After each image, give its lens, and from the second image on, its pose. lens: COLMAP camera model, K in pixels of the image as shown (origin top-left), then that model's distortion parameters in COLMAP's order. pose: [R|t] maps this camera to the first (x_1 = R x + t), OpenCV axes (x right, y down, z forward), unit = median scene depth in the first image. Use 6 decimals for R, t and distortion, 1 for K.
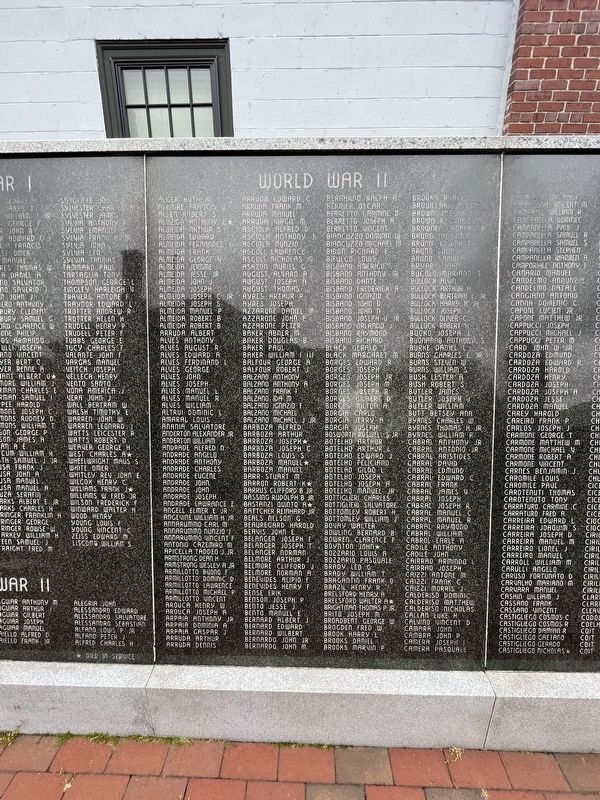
lens RADIAL K [[326.3, 0, 300.0], [0, 326.3, 400.0], [0, 0, 1]] dist [-0.001655, 0.000033]
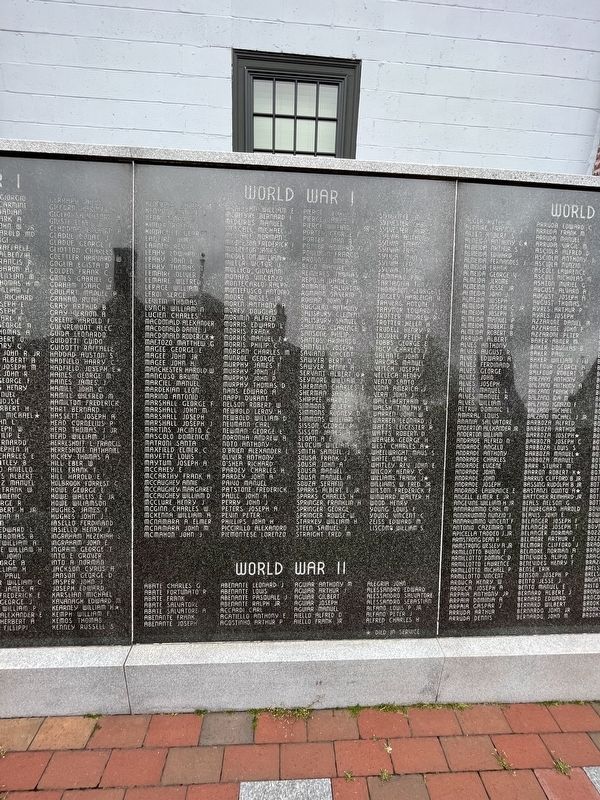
lens RADIAL K [[326.3, 0, 300.0], [0, 326.3, 400.0], [0, 0, 1]] dist [-0.001655, 0.000033]
pose [[0.996628, 0.015291, 0.080612, -1.040179], [-0.014485, 0.999839, -0.010576, 0.026942], [-0.080761, 0.009373, 0.996689, -0.071031]]
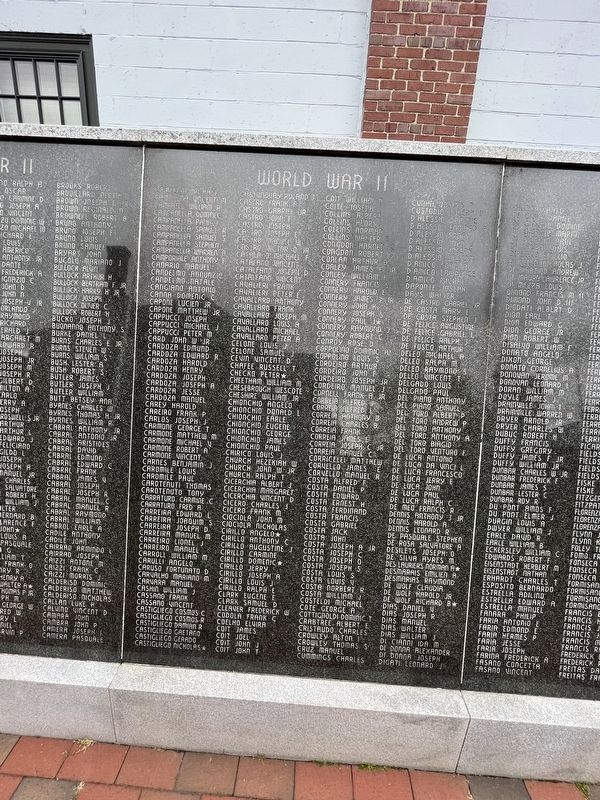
lens RADIAL K [[326.3, 0, 300.0], [0, 326.3, 400.0], [0, 0, 1]] dist [-0.001655, 0.000033]
pose [[0.998299, 0.058114, -0.004619, 1.078735], [-0.058174, 0.998205, -0.014230, 0.016097], [0.003784, 0.014474, 0.999888, -0.000419]]
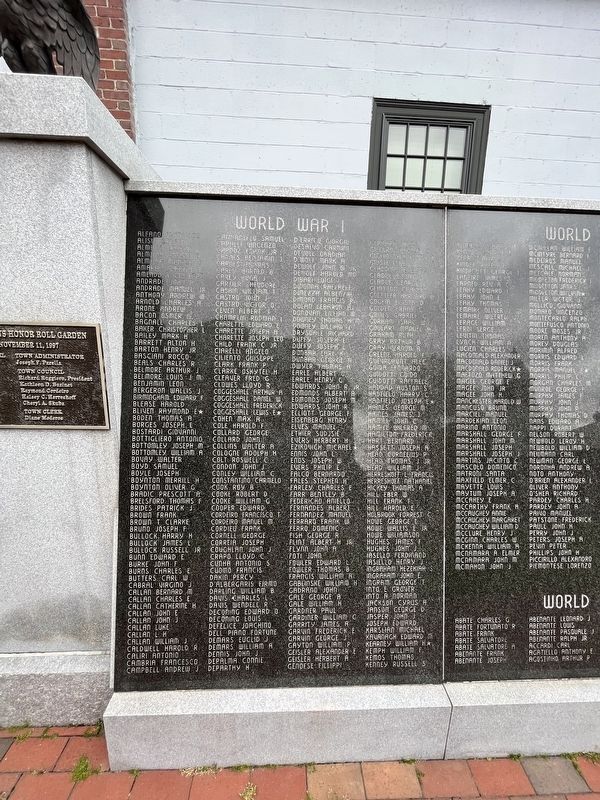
lens RADIAL K [[326.3, 0, 300.0], [0, 326.3, 400.0], [0, 0, 1]] dist [-0.001655, 0.000033]
pose [[0.997561, 0.011090, 0.068913, -2.032450], [-0.006040, 0.997309, -0.073066, 0.002941], [-0.069537, 0.072471, 0.994943, -0.022743]]
